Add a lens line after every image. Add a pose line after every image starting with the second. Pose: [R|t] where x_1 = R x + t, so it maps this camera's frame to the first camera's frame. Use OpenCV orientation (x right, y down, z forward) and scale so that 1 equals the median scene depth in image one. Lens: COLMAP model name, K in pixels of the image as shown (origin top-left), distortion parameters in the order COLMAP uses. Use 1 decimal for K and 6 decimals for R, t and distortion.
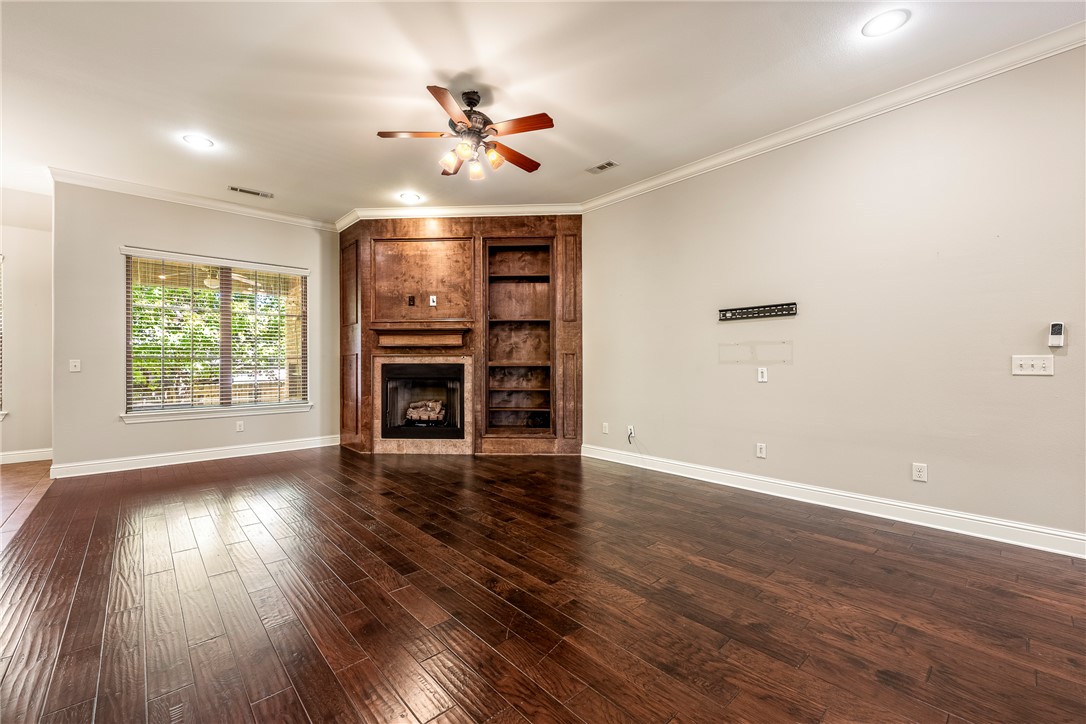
lens RADIAL K [[436.9, 0, 541.6], [0, 436.9, 363.8], [0, 0, 1]] dist [-0.000897, -0.000075]
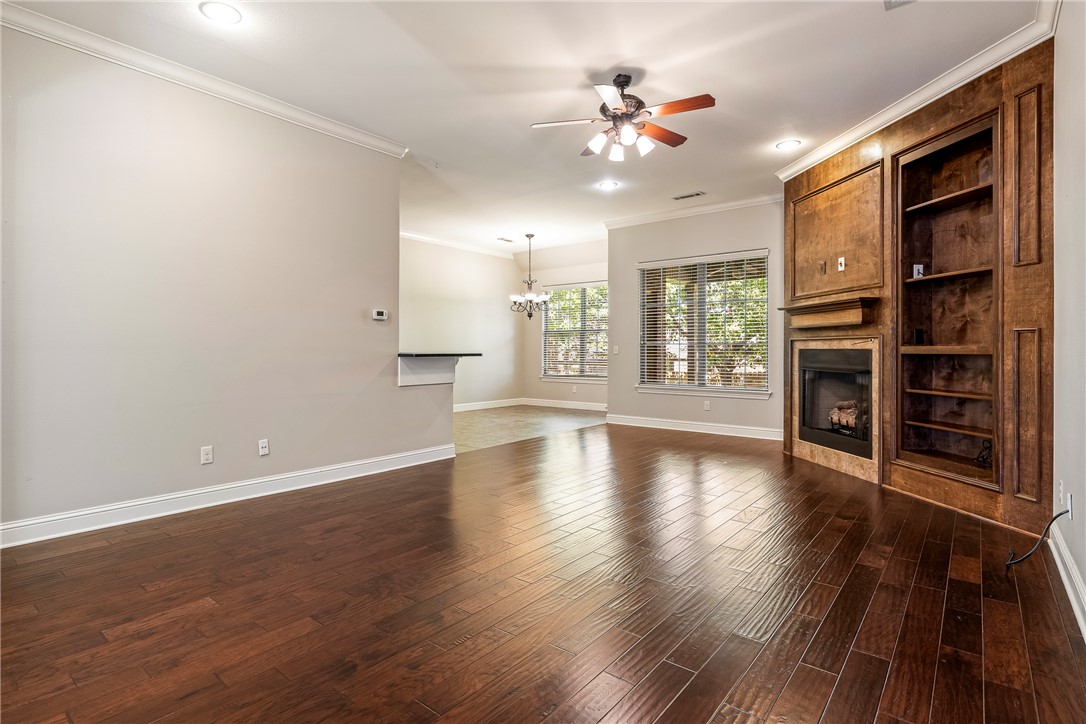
lens RADIAL K [[552.6, 0, 540.5], [0, 552.6, 352.0], [0, 0, 1]] dist [0.000139, 0.000005]
pose [[0.158197, 0.007690, -0.987378, 0.595240], [-0.003311, 0.999968, 0.007258, -0.001019], [0.987402, 0.002121, 0.158218, 0.351468]]
